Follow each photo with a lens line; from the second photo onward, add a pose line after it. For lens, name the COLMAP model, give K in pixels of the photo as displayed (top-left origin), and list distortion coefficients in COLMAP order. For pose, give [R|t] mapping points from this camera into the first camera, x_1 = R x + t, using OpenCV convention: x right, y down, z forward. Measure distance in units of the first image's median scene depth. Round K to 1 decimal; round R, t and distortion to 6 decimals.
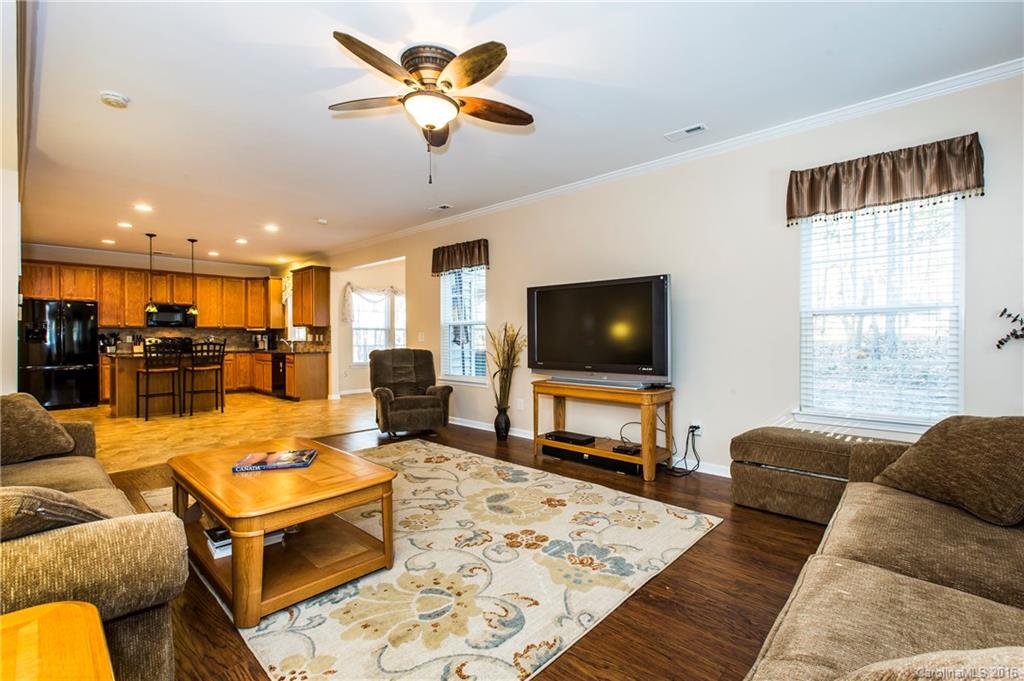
lens RADIAL K [[456.5, 0, 516.6], [0, 456.5, 340.0], [0, 0, 1]] dist [-0.001911, -0.001449]
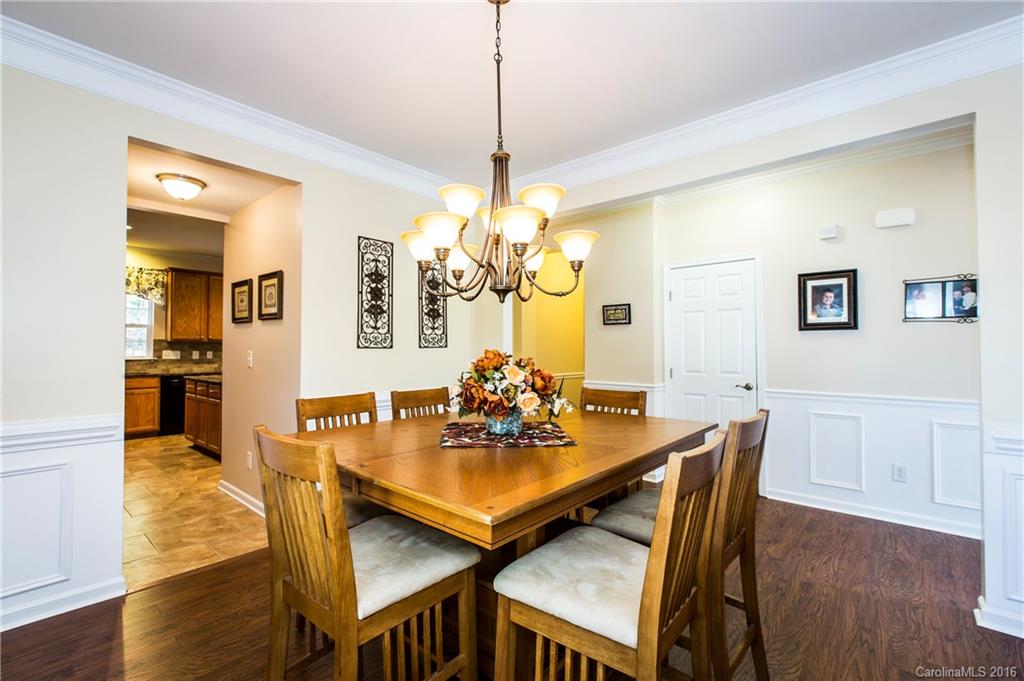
lens RADIAL K [[456.5, 0, 513.0], [0, 456.5, 340.5], [0, 0, 1]] dist [-0.001911, -0.001449]
pose [[0.005393, 0.014973, 0.999873, -1.321716], [0.001799, 0.999886, -0.014982, -0.017864], [-0.999984, 0.001880, 0.005365, 0.448250]]
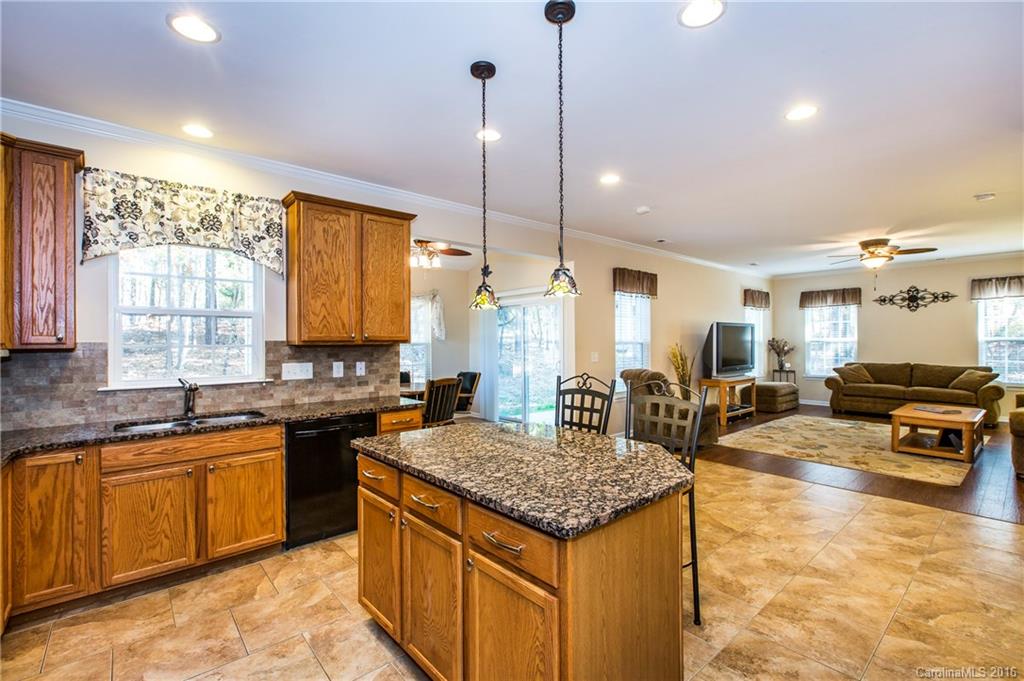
lens RADIAL K [[456.5, 0, 513.2], [0, 456.5, 340.0], [0, 0, 1]] dist [-0.001911, -0.001449]
pose [[0.136070, -0.000070, 0.990699, -0.881823], [0.015708, 0.999874, -0.002087, -0.029951], [-0.990575, 0.015846, 0.136054, 0.822677]]
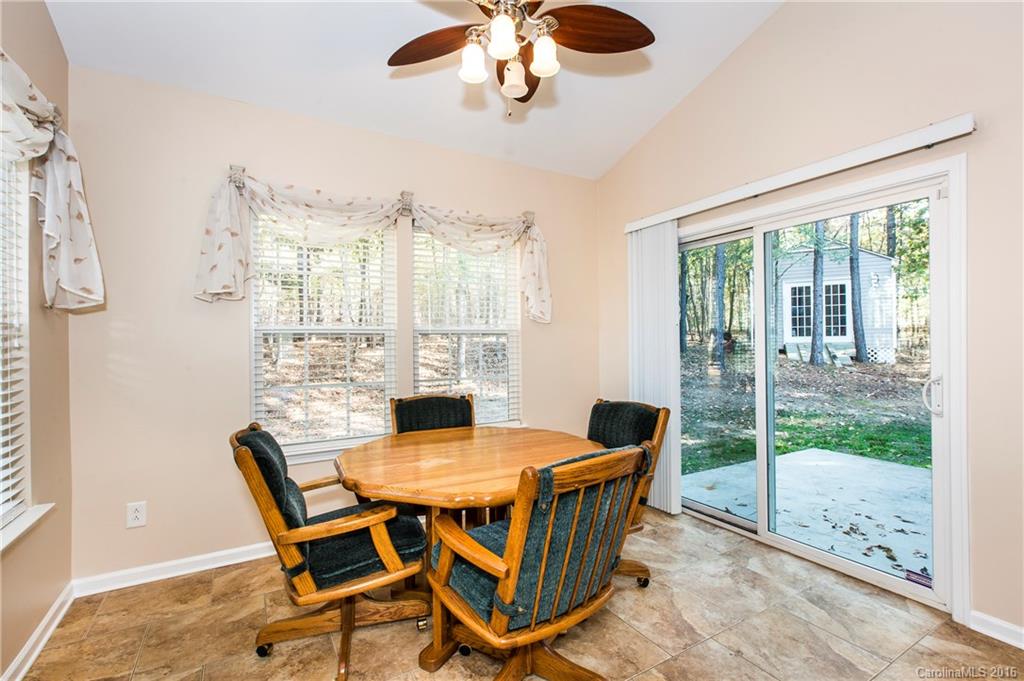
lens RADIAL K [[456.5, 0, 516.7], [0, 456.5, 337.9], [0, 0, 1]] dist [-0.001911, -0.001449]
pose [[0.301175, -0.001702, 0.953567, -0.392042], [0.023663, 0.999704, -0.005690, -0.017507], [-0.953275, 0.024278, 0.301126, 0.991280]]
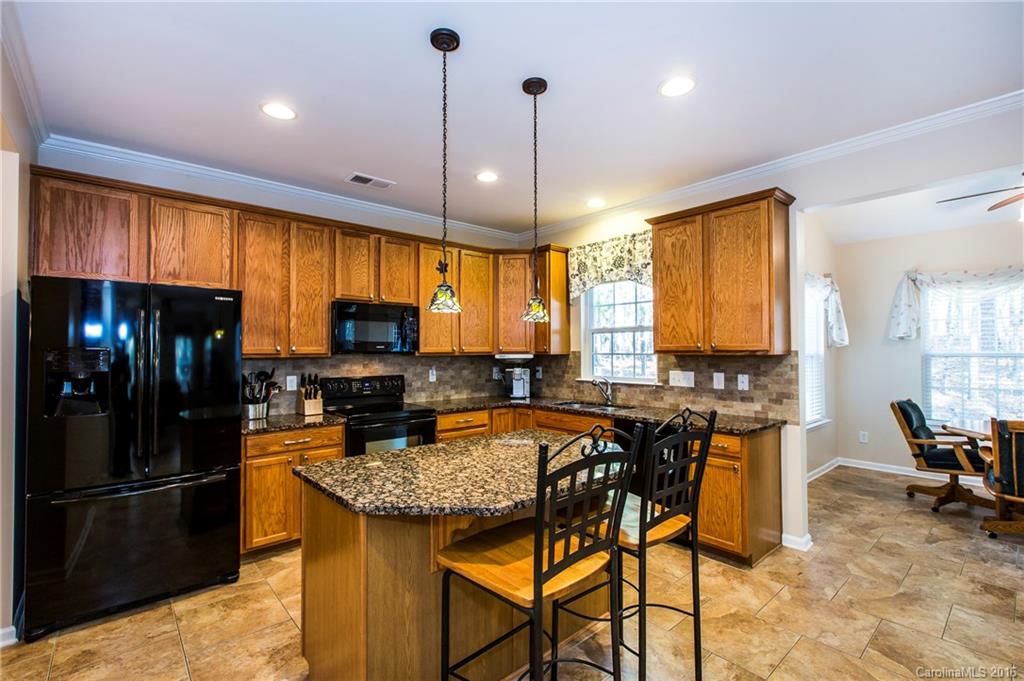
lens RADIAL K [[456.5, 0, 511.7], [0, 456.5, 343.4], [0, 0, 1]] dist [-0.001911, -0.001449]
pose [[0.991324, -0.005394, -0.131334, -0.596140], [0.002138, 0.999687, -0.024922, -0.029297], [0.131427, 0.024425, 0.991025, 0.605899]]
